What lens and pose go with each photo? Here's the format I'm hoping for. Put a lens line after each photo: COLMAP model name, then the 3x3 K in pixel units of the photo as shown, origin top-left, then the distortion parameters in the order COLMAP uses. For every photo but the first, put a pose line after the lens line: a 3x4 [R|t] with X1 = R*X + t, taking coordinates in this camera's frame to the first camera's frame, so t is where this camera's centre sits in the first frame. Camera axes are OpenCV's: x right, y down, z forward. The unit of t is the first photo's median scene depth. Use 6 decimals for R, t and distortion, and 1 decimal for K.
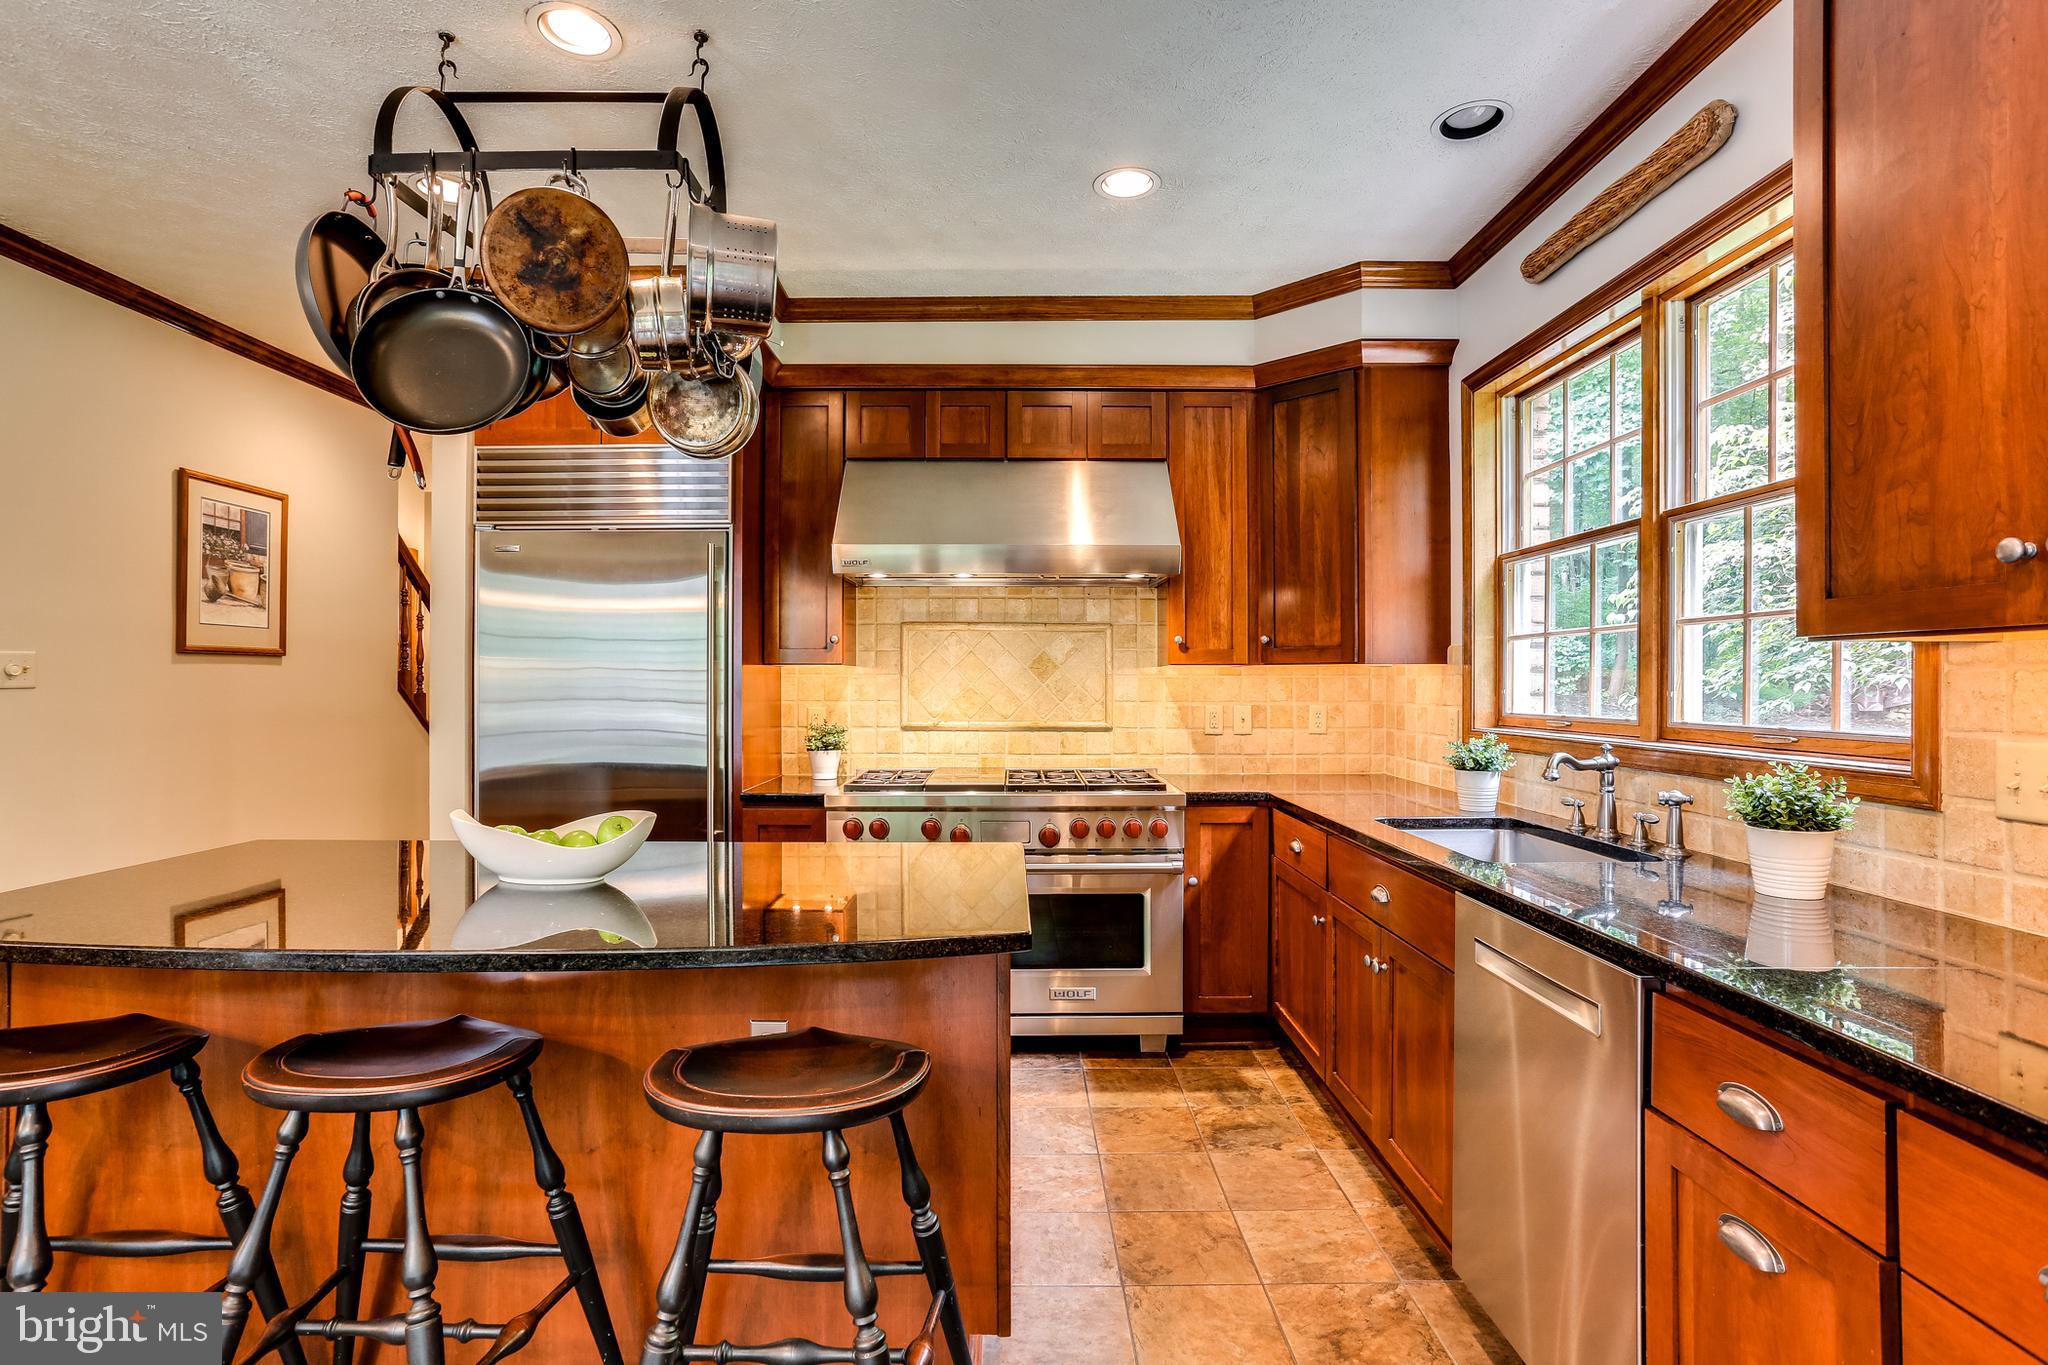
lens RADIAL K [[1015.1, 0, 1030.4], [0, 1015.1, 680.5], [0, 0, 1]] dist [-0.001425, 0.000035]
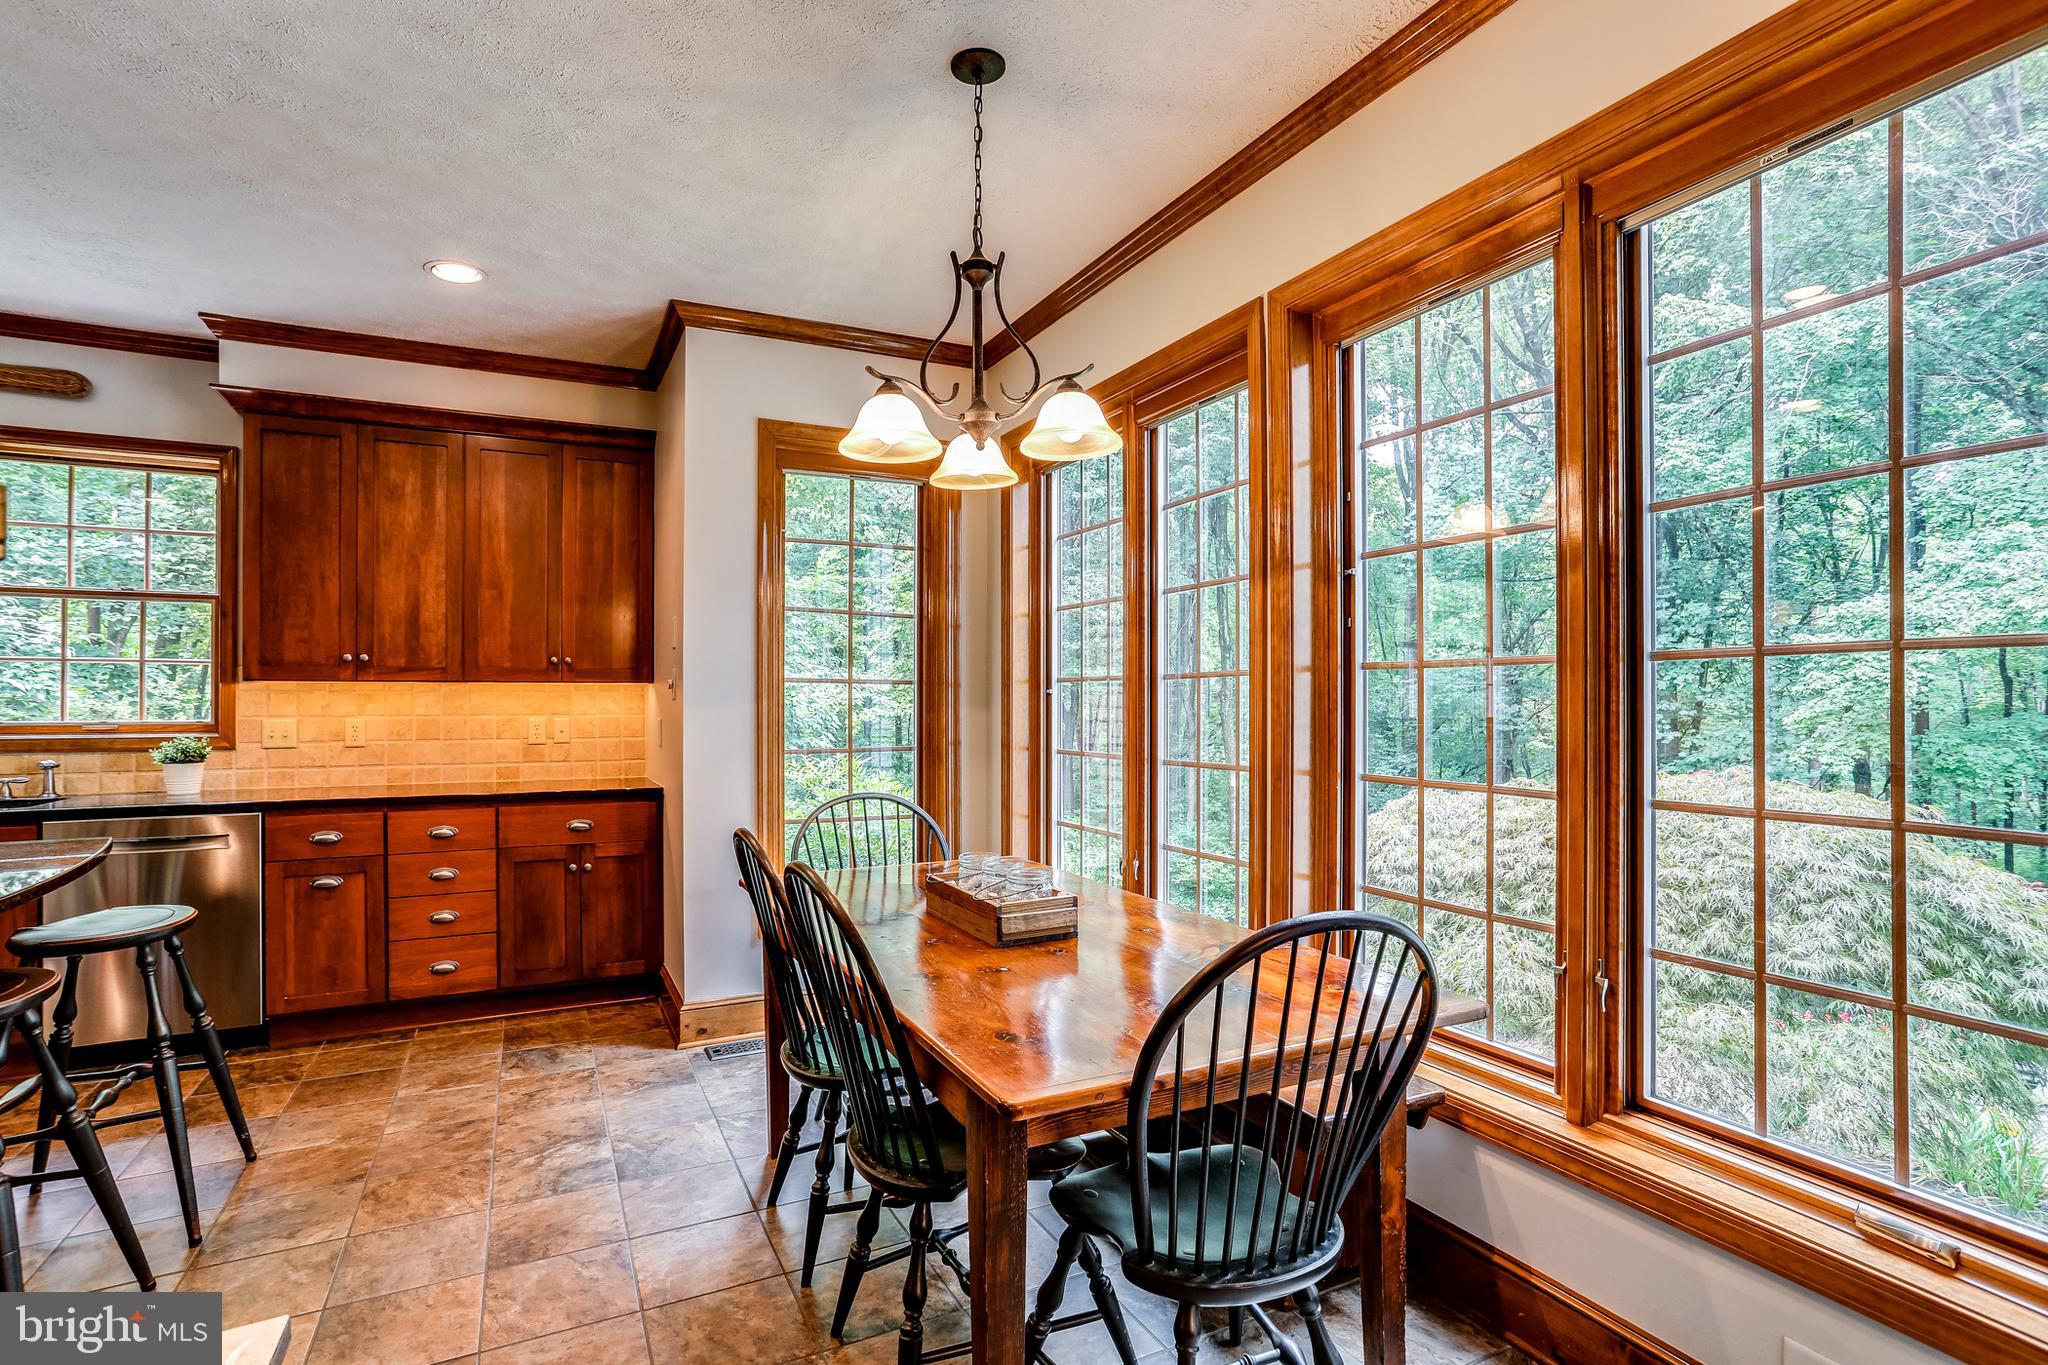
lens RADIAL K [[989.3, 0, 1016.2], [0, 989.3, 702.0], [0, 0, 1]] dist [-0.041714, 0.019779]
pose [[-0.446258, 0.008672, 0.894862, -1.449086], [0.004703, 0.999962, -0.007346, 0.026474], [-0.894892, 0.000930, -0.446282, 0.234191]]
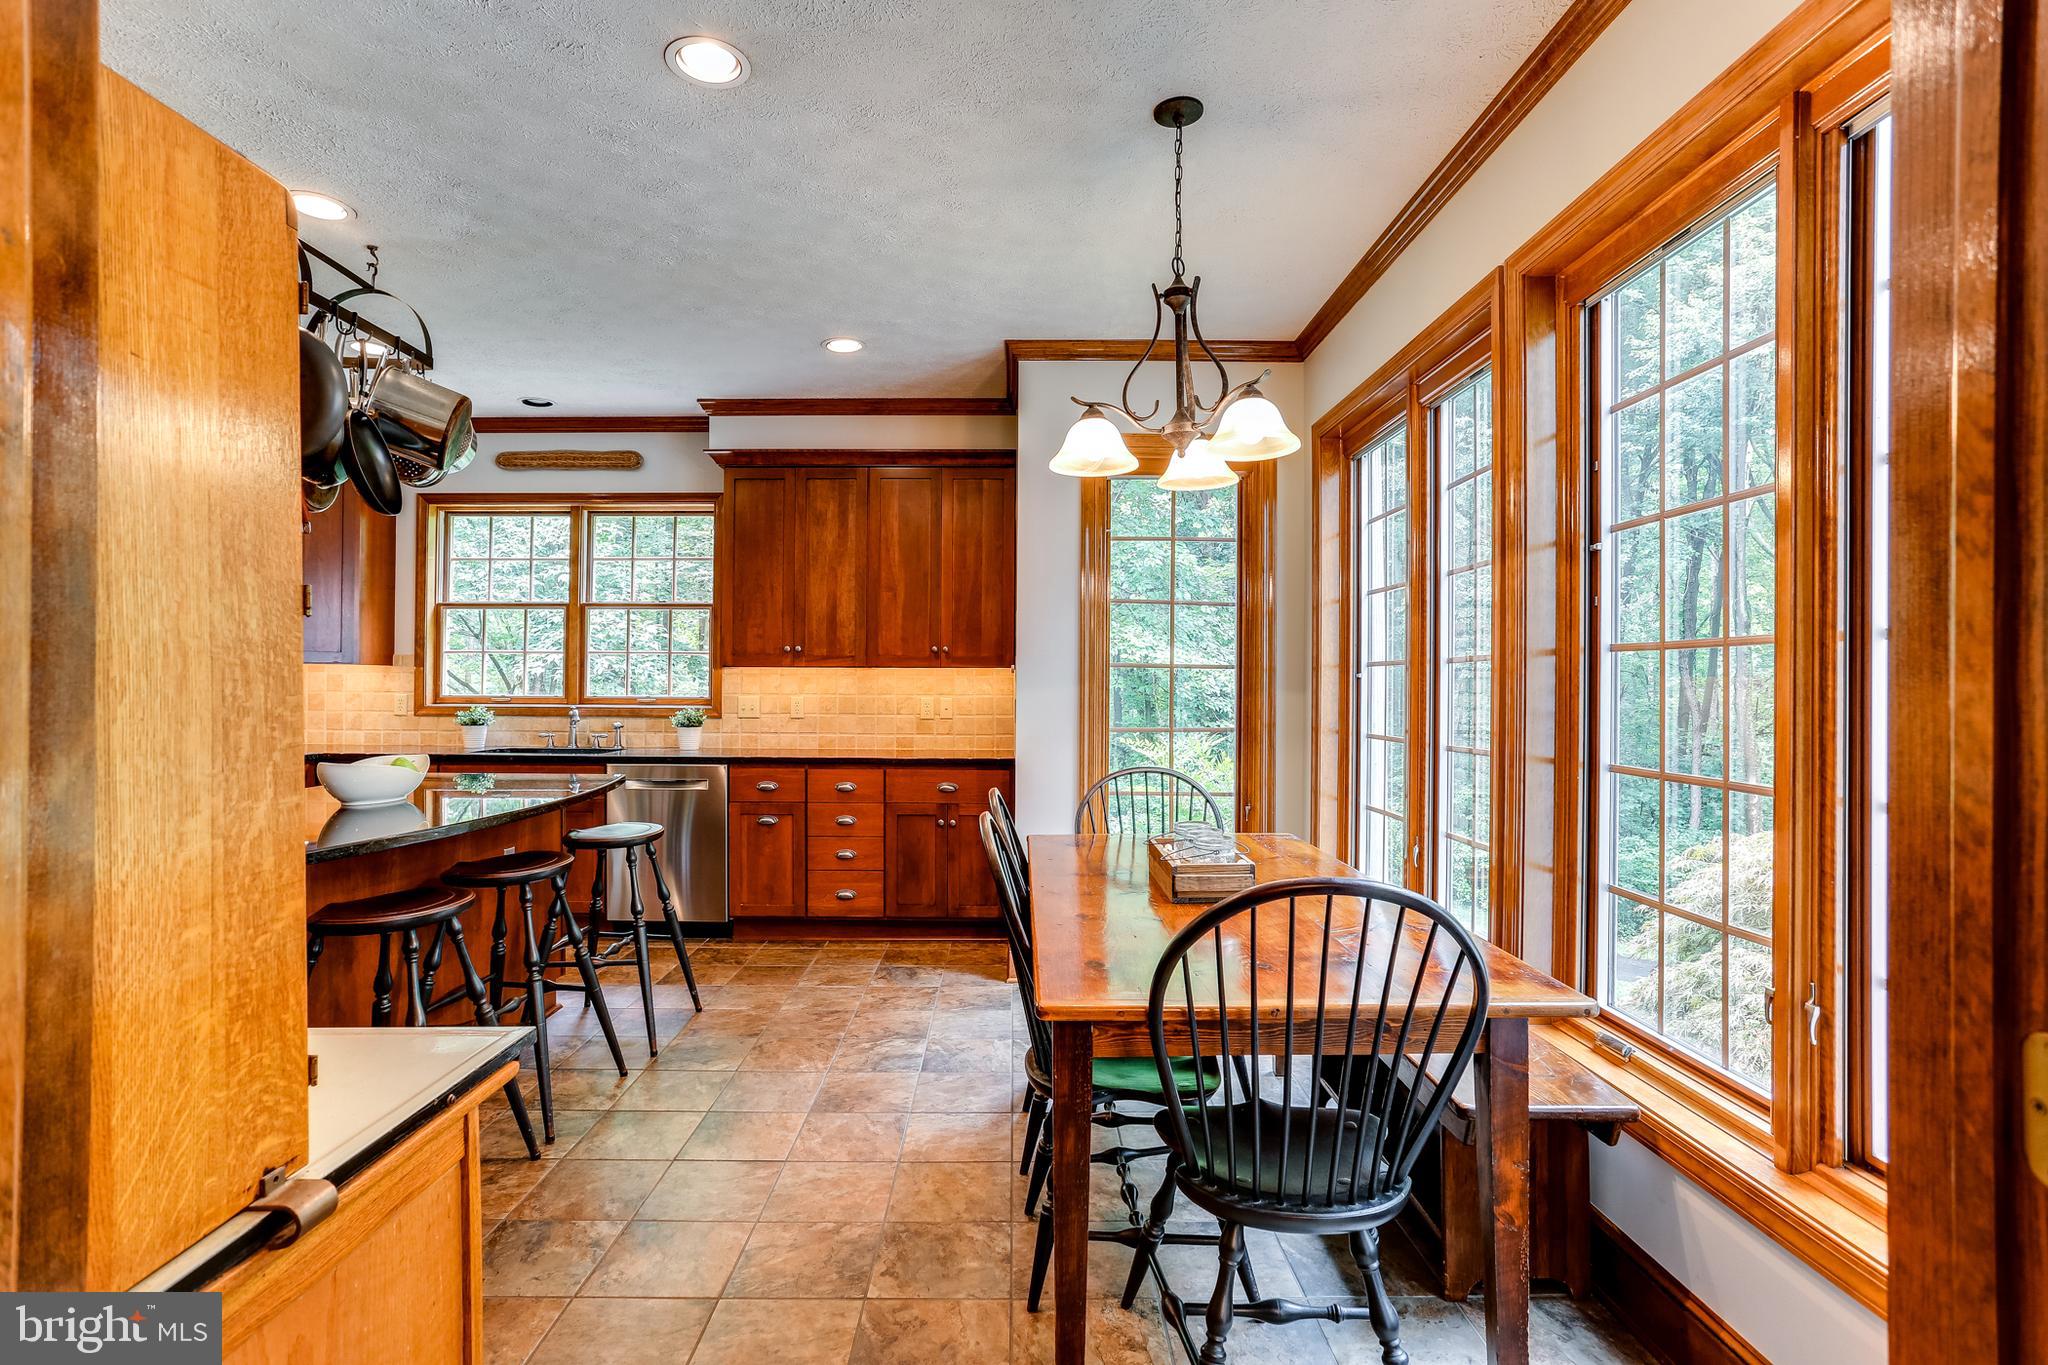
lens RADIAL K [[989.3, 0, 1012.5], [0, 989.3, 683.6], [0, 0, 1]] dist [-0.041714, 0.019779]
pose [[-0.002149, 0.011307, 0.999934, -1.632389], [-0.006277, 0.999916, -0.011321, 0.031557], [-0.999978, -0.006301, -0.002078, 0.026300]]
